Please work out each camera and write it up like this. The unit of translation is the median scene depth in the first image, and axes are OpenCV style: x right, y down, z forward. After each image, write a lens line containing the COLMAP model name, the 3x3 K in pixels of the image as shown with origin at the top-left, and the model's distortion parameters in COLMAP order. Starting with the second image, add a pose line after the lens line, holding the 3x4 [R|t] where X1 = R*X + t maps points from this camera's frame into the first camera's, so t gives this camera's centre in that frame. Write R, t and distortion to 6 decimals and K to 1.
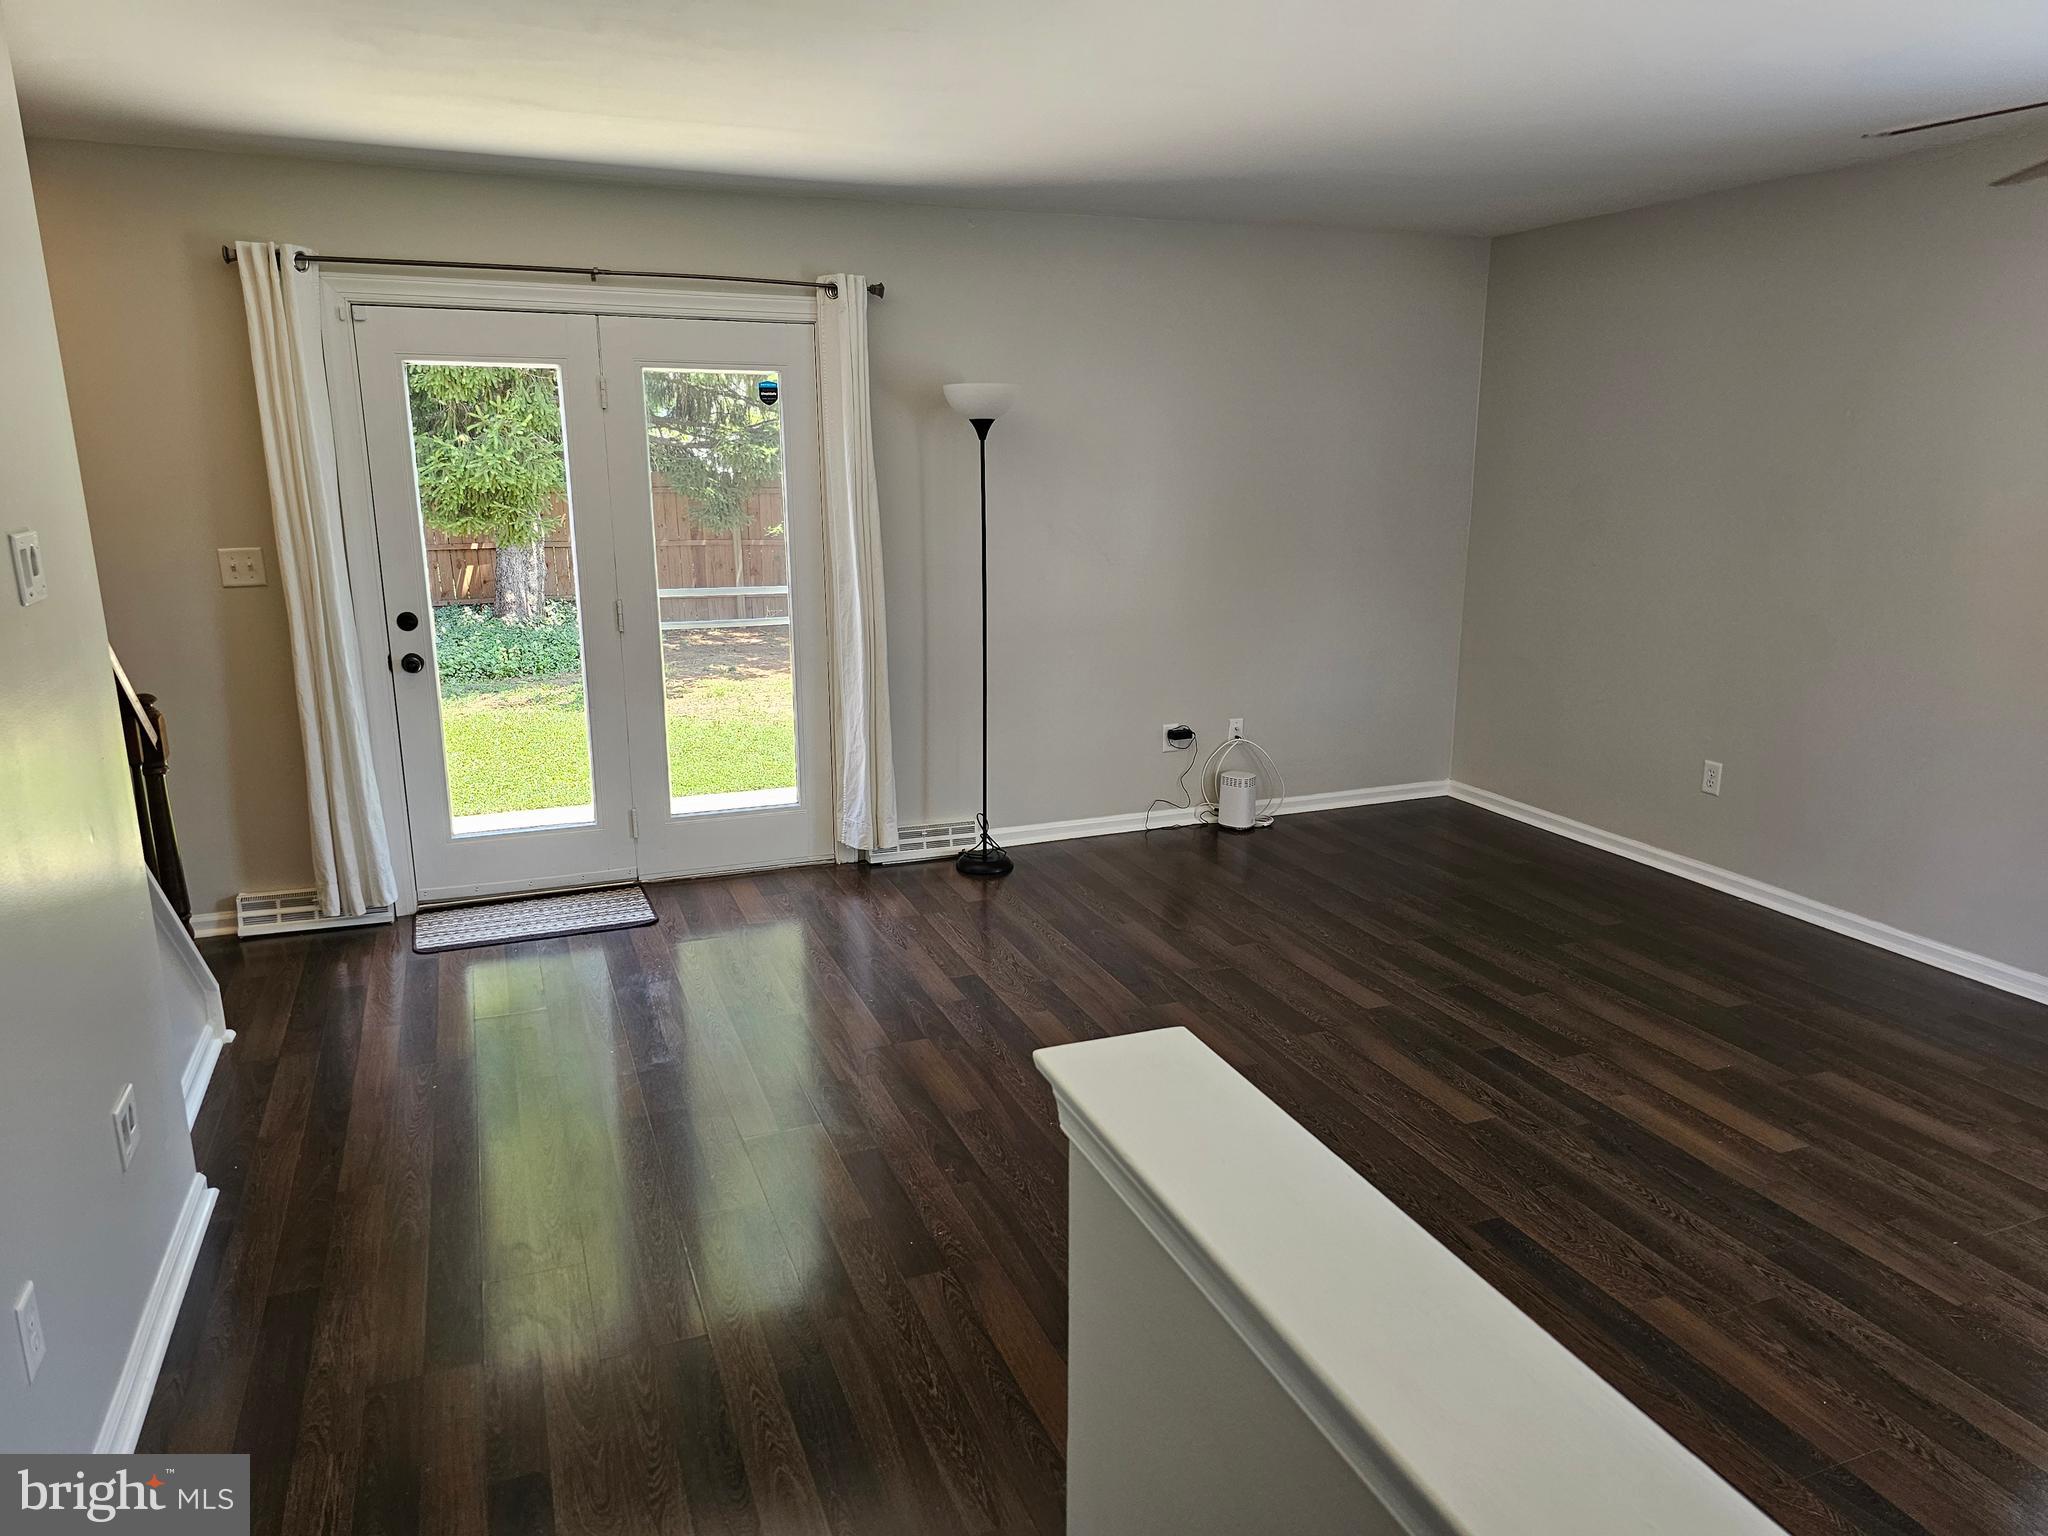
lens RADIAL K [[1360.5, 0, 1032.9], [0, 1360.5, 763.5], [0, 0, 1]] dist [0.053108, -0.041772]
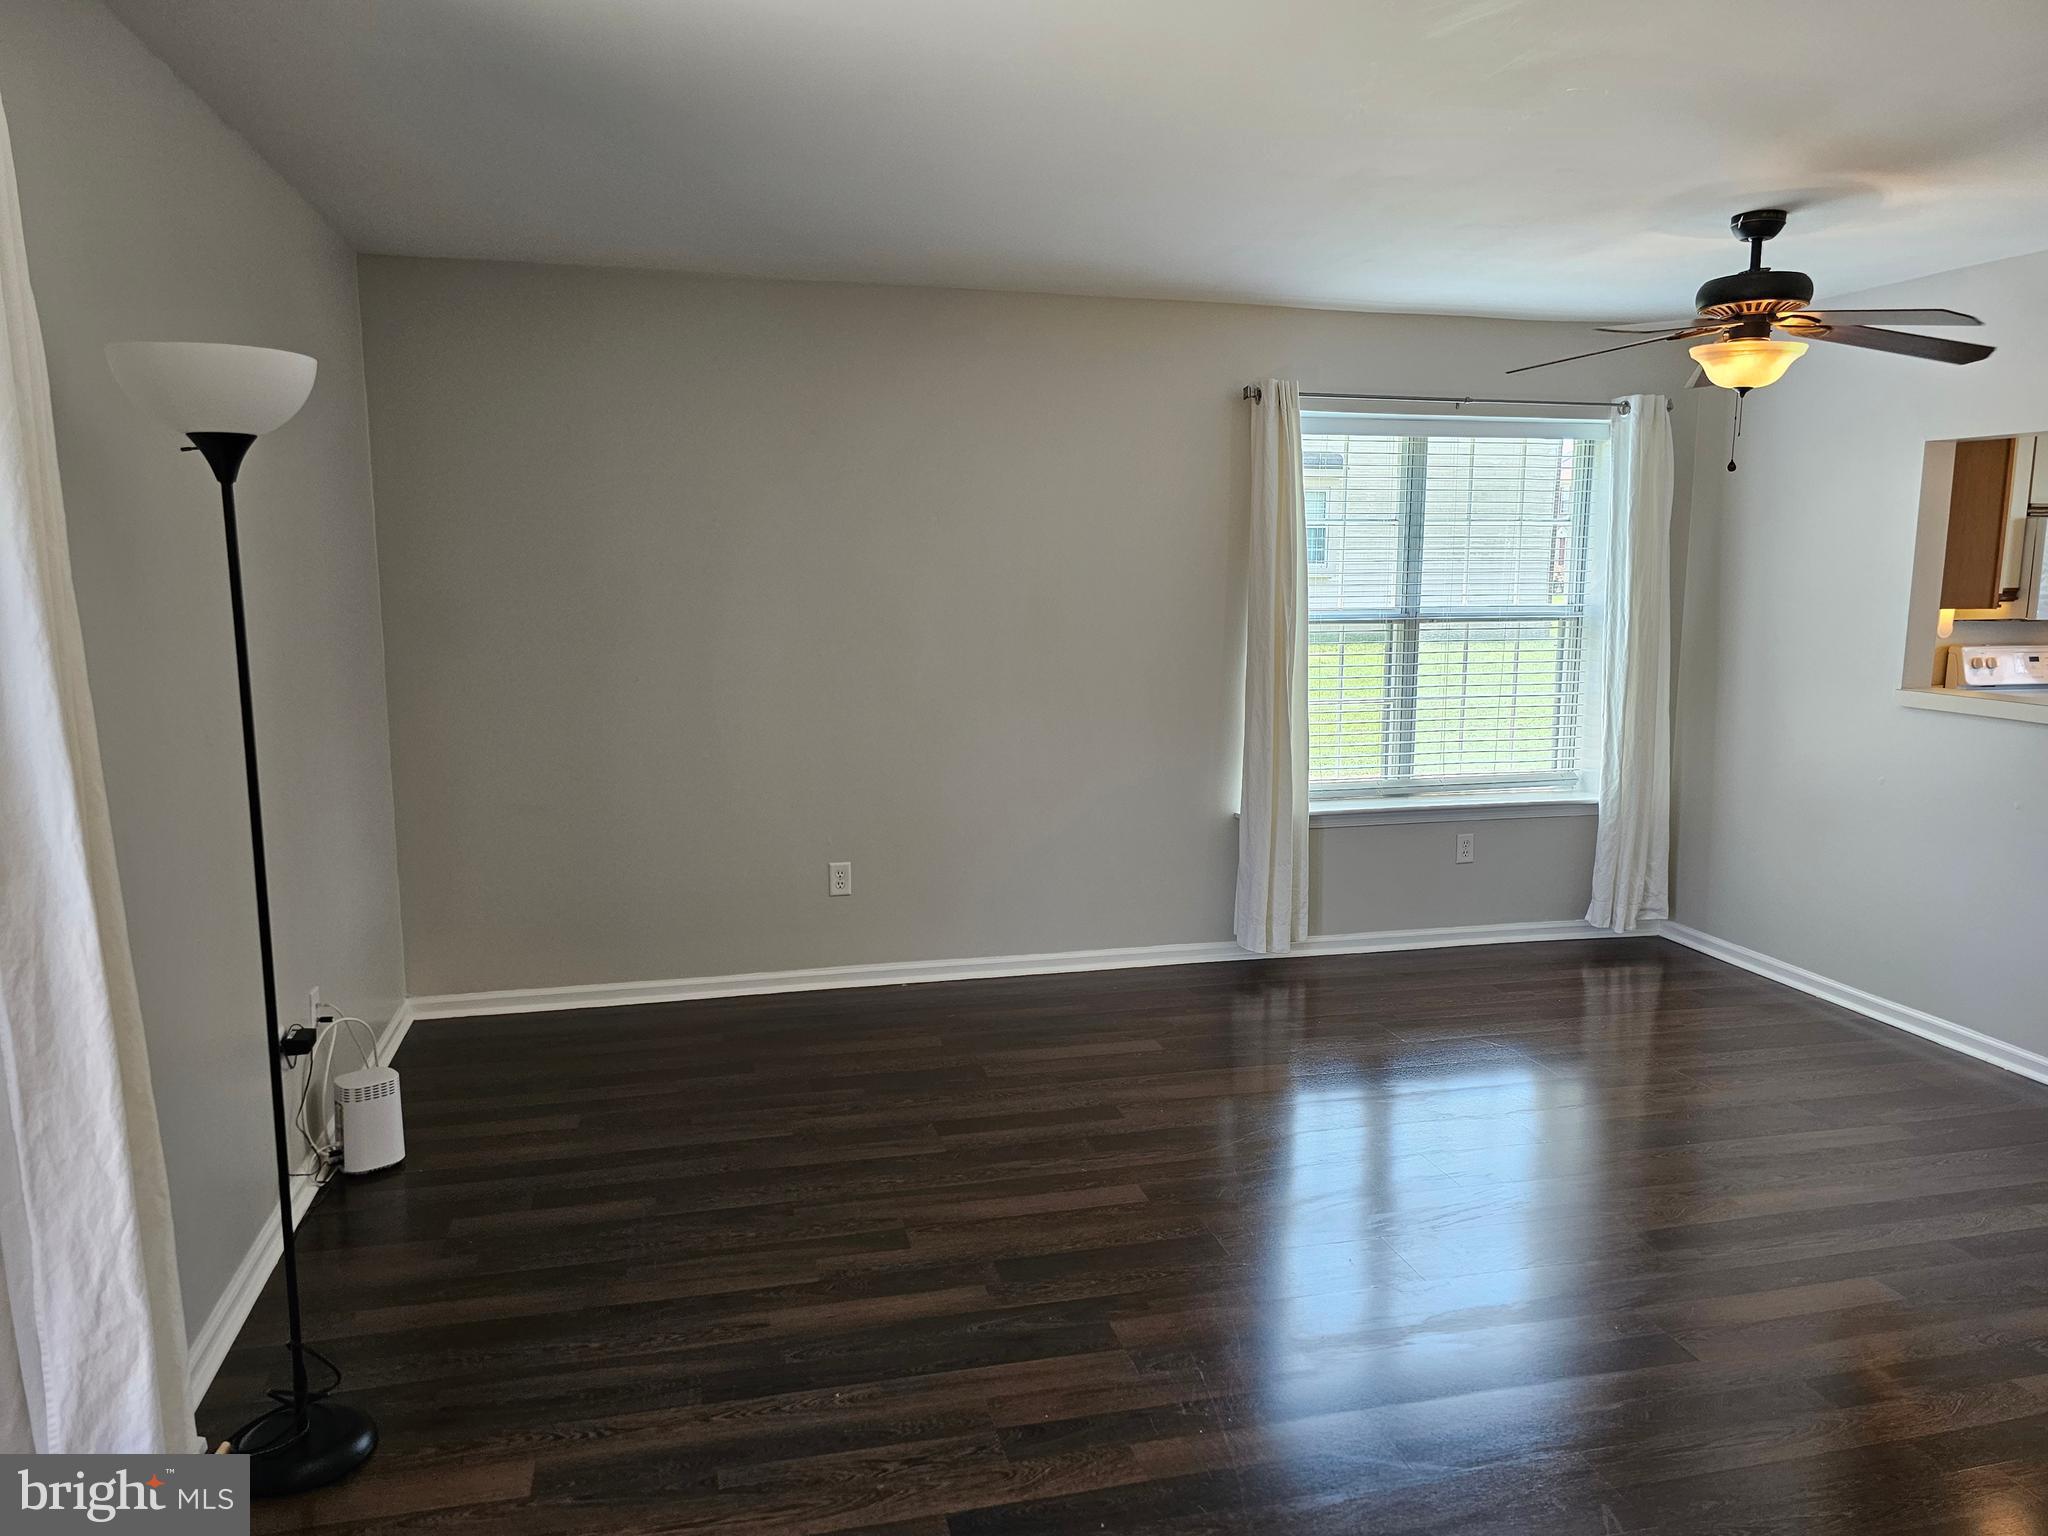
lens RADIAL K [[1370.8, 0, 1024.0], [0, 1370.8, 768.0], [0, 0, 1]] dist [0.082263, -0.080063]
pose [[0.143969, -0.140798, 0.979515, -0.499634], [0.217241, 0.970178, 0.107526, -0.164430], [-0.965443, 0.197310, 0.170262, 0.804352]]
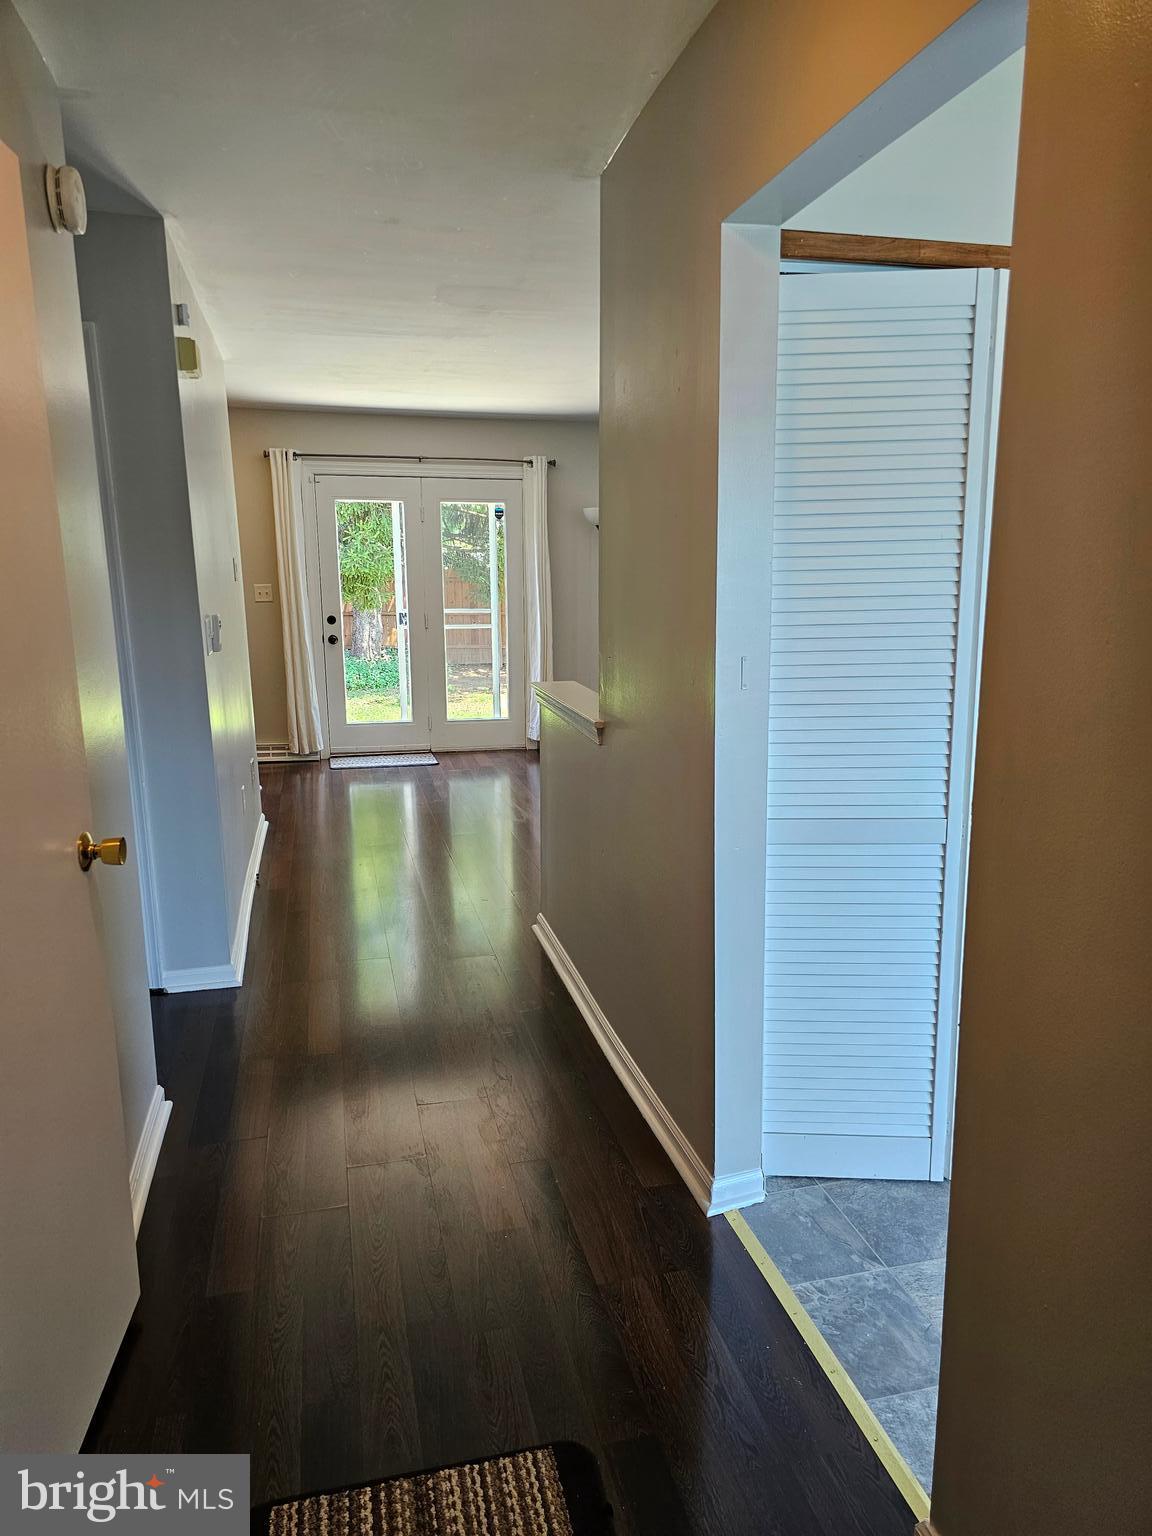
lens RADIAL K [[1028.1, 0, 576.0], [0, 1028.1, 768.0], [0, 0, 1]] dist [0.082263, -0.080063]
pose [[0.989197, 0.026438, -0.144187, 0.166759], [-0.030612, 0.999172, -0.026805, 0.162051], [0.143359, 0.030929, 0.989187, -0.550064]]
